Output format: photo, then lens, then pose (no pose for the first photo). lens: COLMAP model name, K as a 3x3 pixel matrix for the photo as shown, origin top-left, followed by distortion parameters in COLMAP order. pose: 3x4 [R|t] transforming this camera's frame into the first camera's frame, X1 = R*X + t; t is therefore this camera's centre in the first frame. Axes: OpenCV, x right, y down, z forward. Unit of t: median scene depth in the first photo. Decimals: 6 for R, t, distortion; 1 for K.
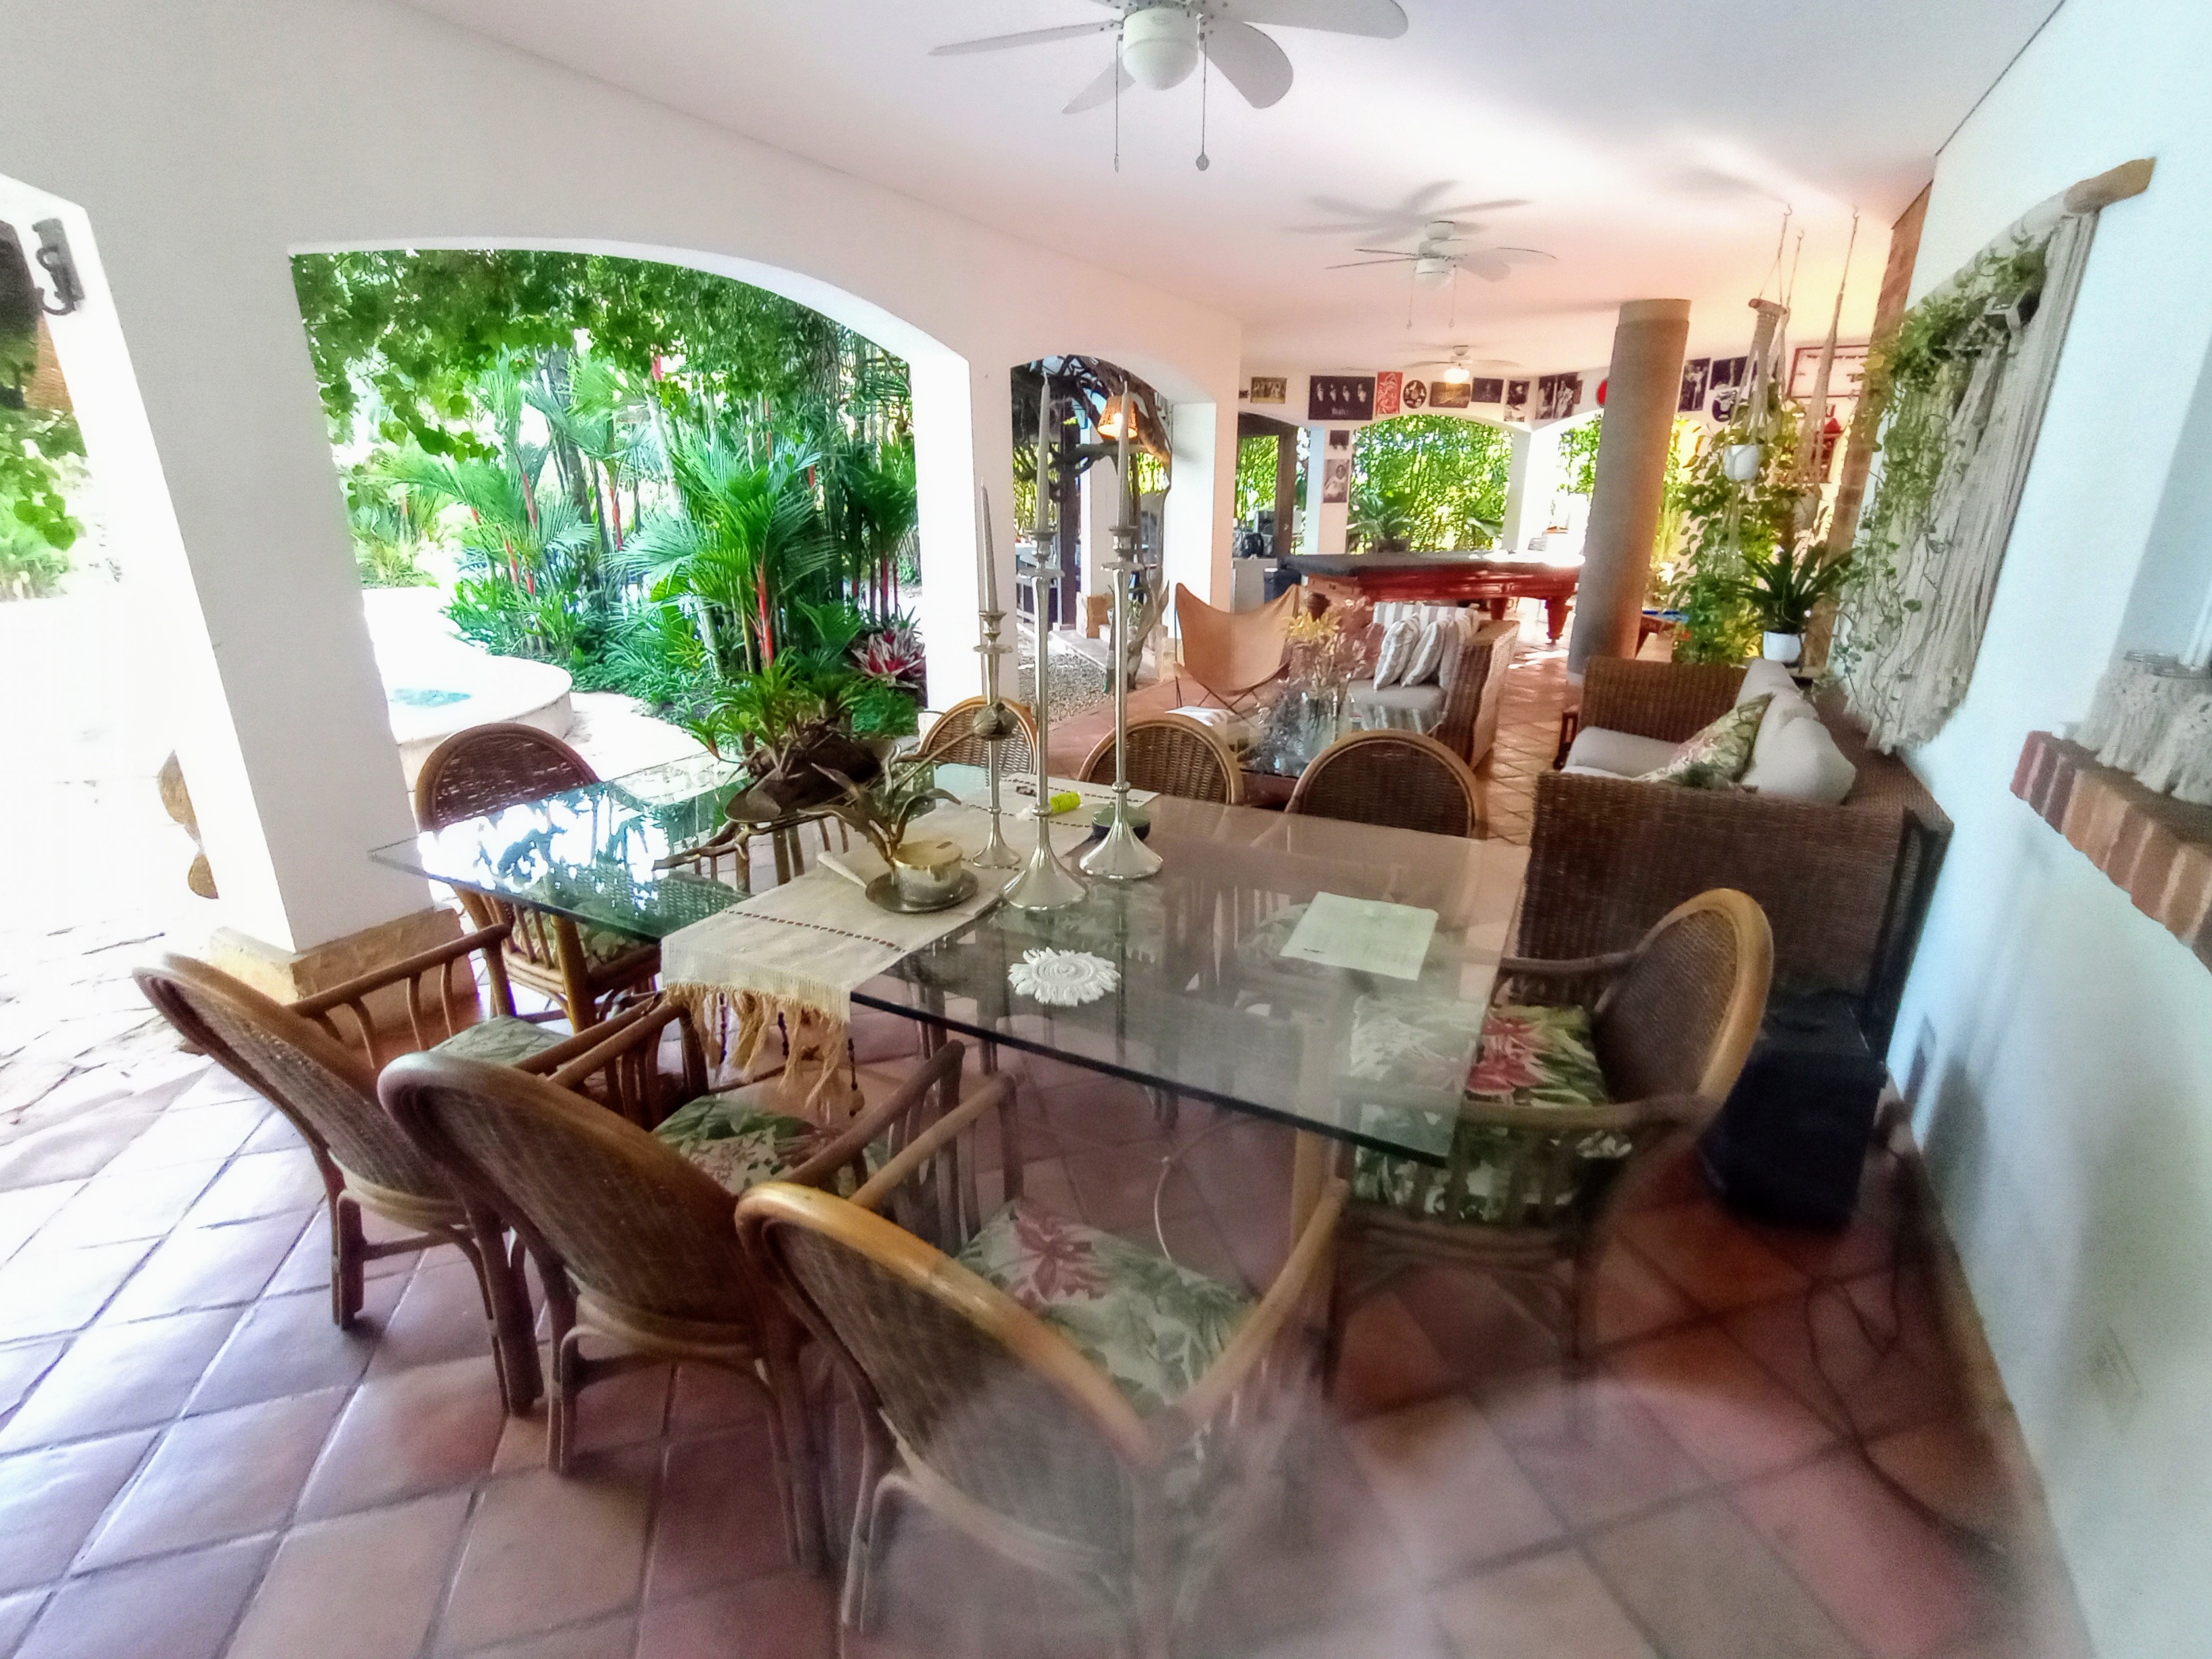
lens RADIAL K [[1002.7, 0, 1109.1], [0, 1002.7, 811.4], [0, 0, 1]] dist [0.001266, 0.000121]
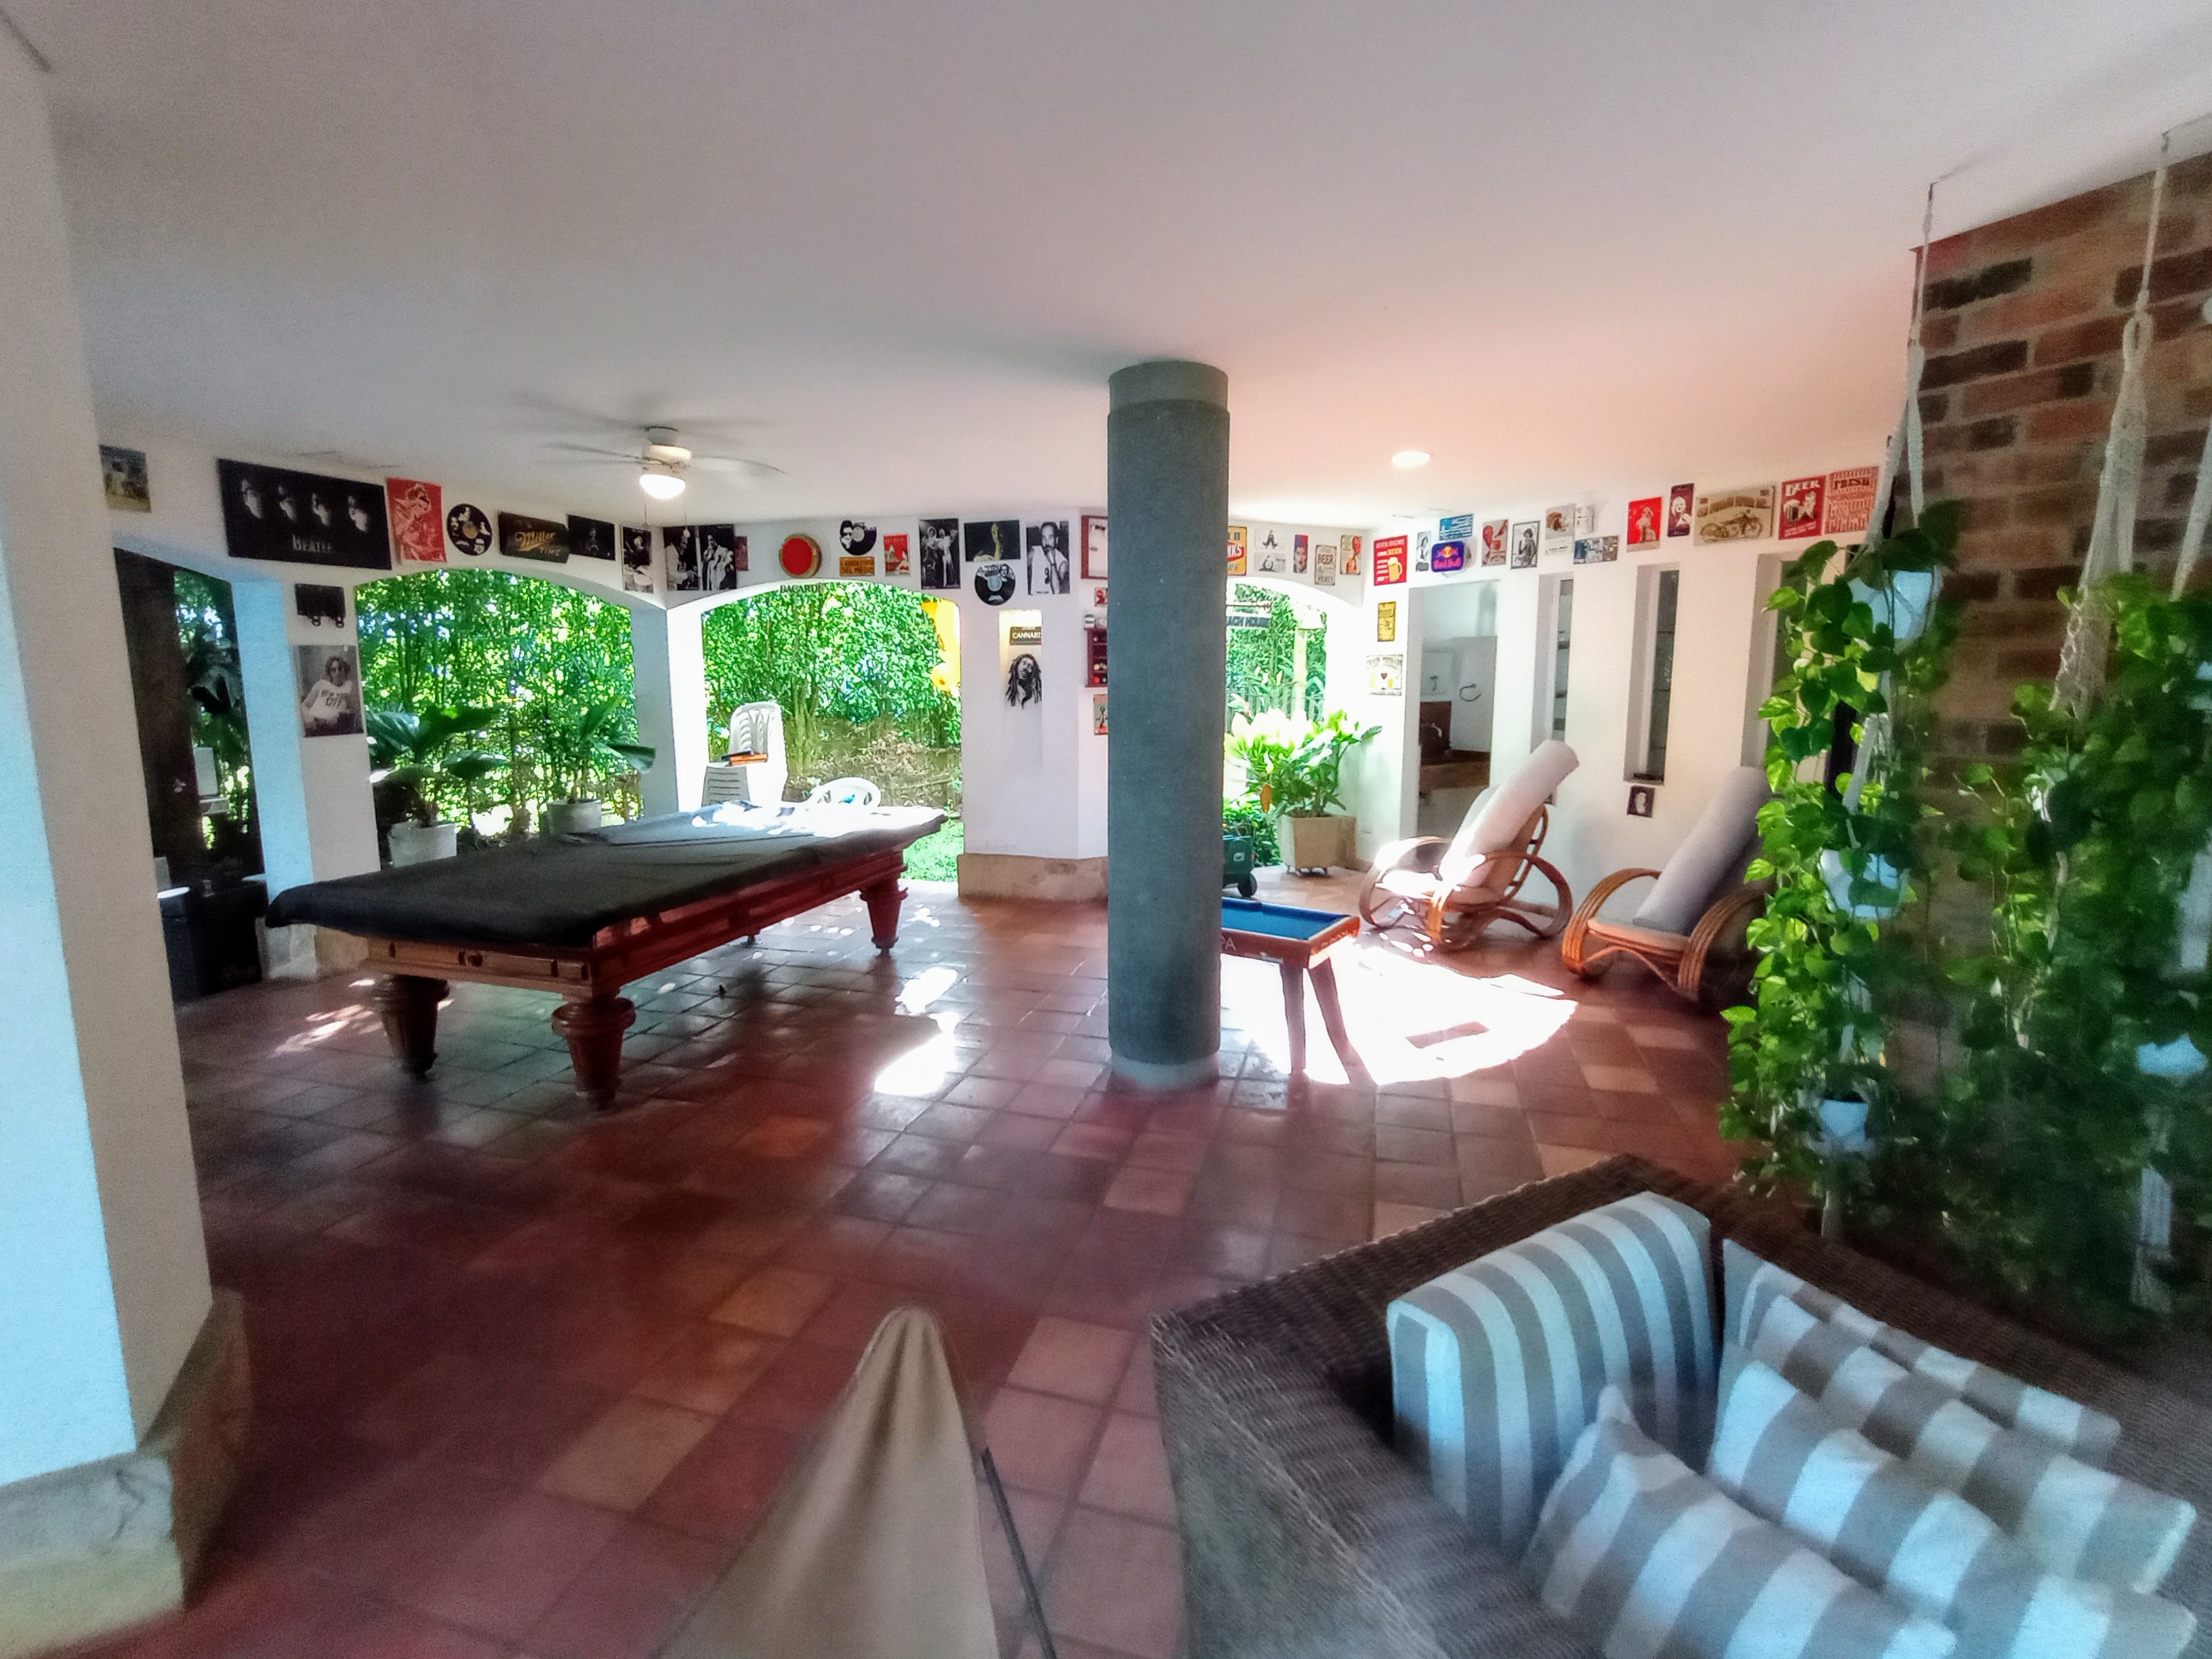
lens RADIAL K [[1002.7, 0, 1109.1], [0, 1002.7, 811.4], [0, 0, 1]] dist [0.001266, 0.000121]
pose [[0.530052, -0.122915, 0.839010, 0.022235], [0.270233, 0.962336, -0.029739, -0.167319], [-0.803753, 0.242491, 0.543303, 0.480821]]
